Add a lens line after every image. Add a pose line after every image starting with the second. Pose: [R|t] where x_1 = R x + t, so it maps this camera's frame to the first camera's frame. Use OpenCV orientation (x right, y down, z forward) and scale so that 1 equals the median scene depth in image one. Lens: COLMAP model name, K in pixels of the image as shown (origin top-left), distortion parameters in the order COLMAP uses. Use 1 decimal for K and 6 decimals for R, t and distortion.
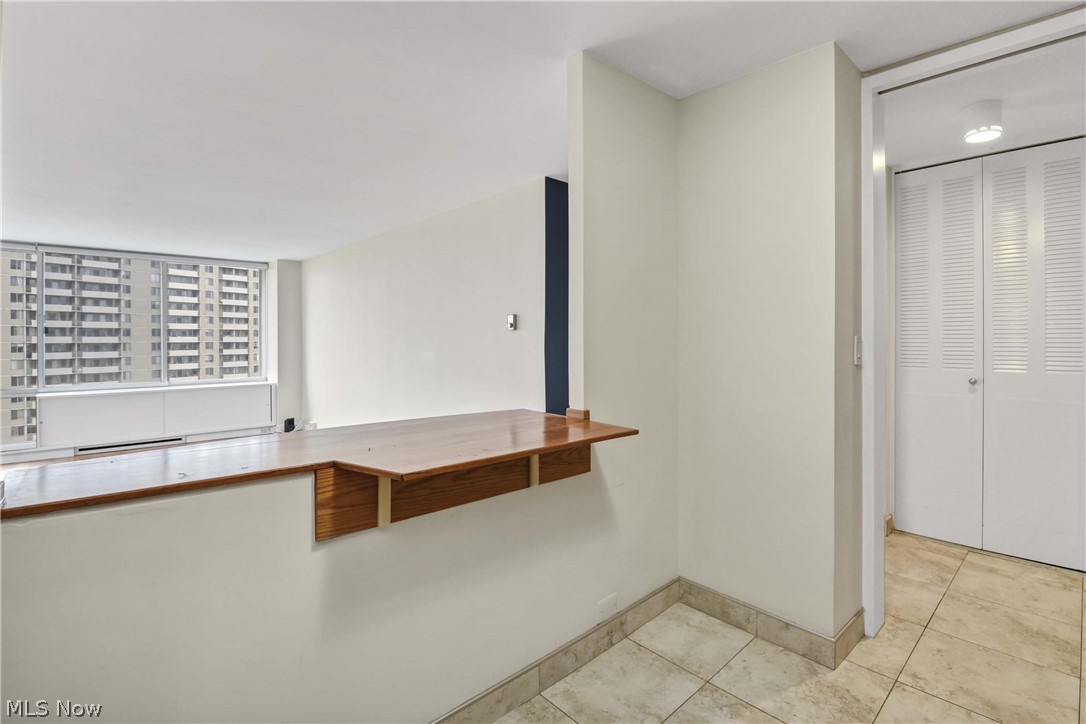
lens RADIAL K [[501.3, 0, 558.9], [0, 501.3, 344.0], [0, 0, 1]] dist [-0.002735, -0.010733]
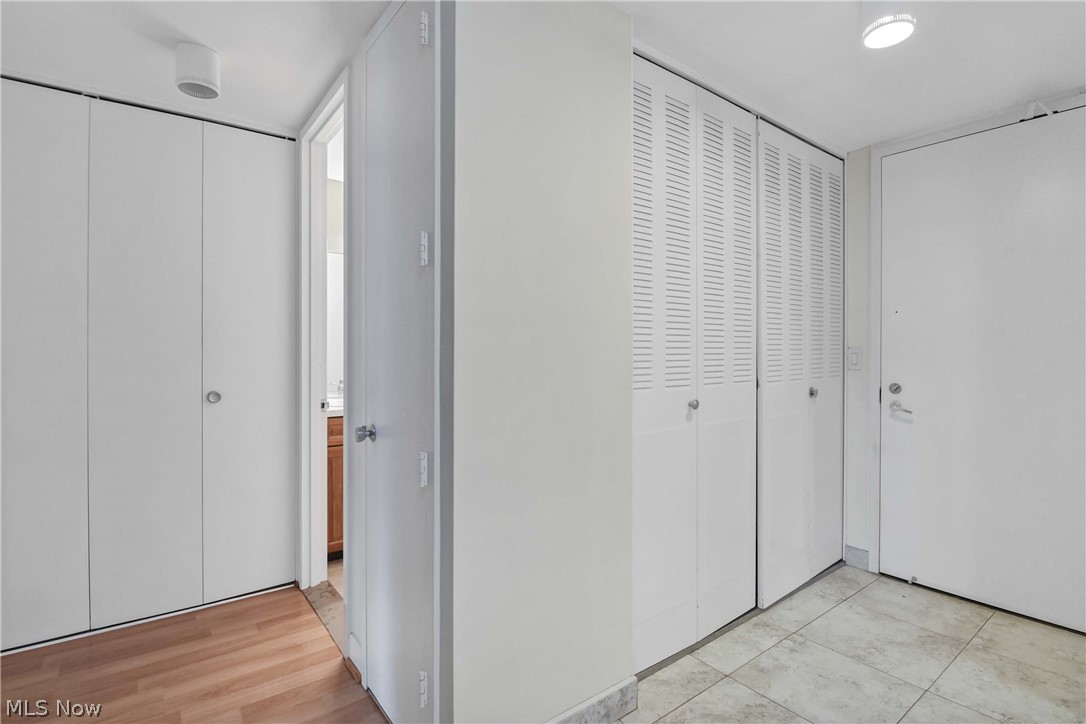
lens RADIAL K [[500.8, 0, 547.7], [0, 500.8, 356.8], [0, 0, 1]] dist [-0.006213, -0.008289]
pose [[0.113214, -0.009009, 0.993530, 0.165071], [-0.002099, 0.999954, 0.009306, 0.004638], [-0.993568, -0.003139, 0.113190, 1.500206]]
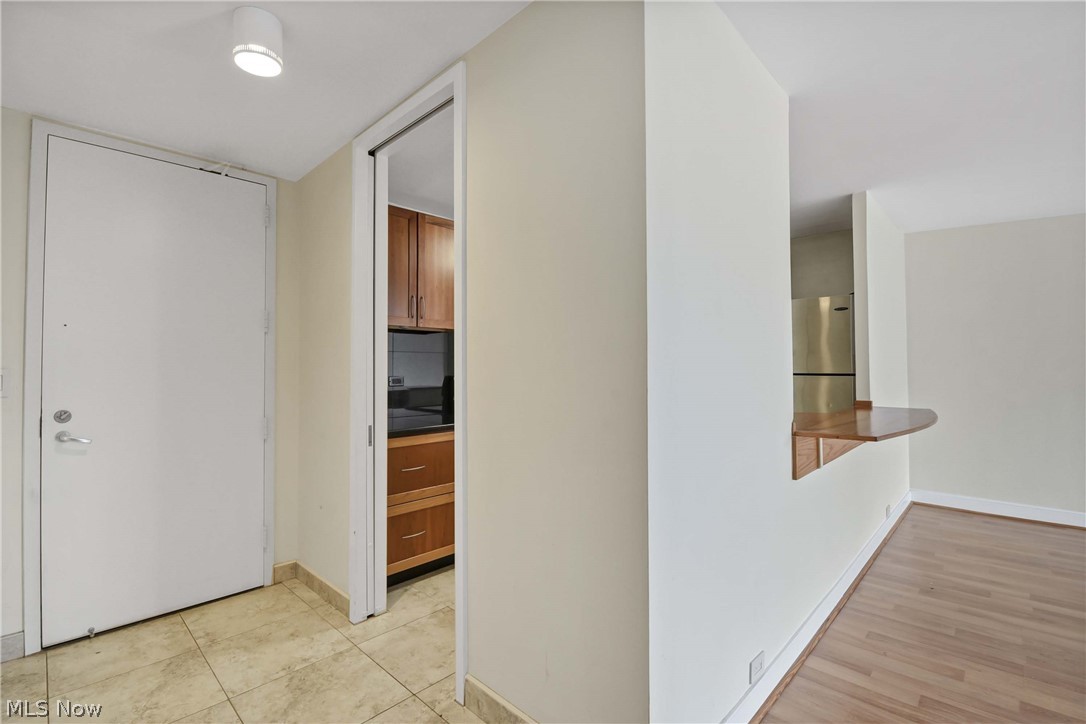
lens RADIAL K [[501.3, 0, 533.8], [0, 501.3, 359.1], [0, 0, 1]] dist [-0.002735, -0.010733]
pose [[-0.999725, 0.014512, -0.018421, 0.524227], [0.014721, 0.999828, -0.011252, 0.000192], [0.018254, -0.011520, -0.999767, 1.826274]]
